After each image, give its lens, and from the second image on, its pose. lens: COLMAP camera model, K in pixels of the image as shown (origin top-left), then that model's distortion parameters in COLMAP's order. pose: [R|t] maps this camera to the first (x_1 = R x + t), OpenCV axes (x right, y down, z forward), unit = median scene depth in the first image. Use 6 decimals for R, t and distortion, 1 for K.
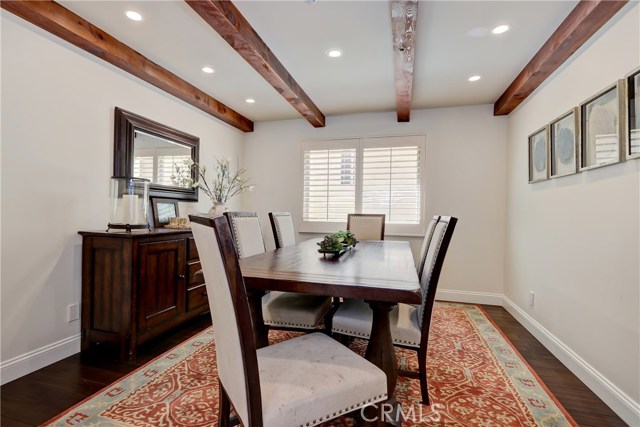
lens RADIAL K [[292.1, 0, 313.9], [0, 292.1, 211.7], [0, 0, 1]] dist [0.003161, -0.002887]
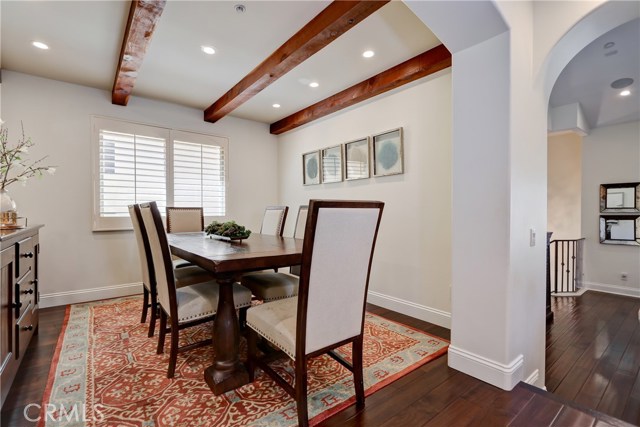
lens RADIAL K [[292.1, 0, 301.2], [0, 292.1, 212.3], [0, 0, 1]] dist [0.003161, -0.002887]
pose [[0.599796, -0.023820, 0.799798, -0.391202], [0.007468, 0.999680, 0.024173, 0.005084], [-0.800118, -0.008526, 0.599782, 0.078812]]
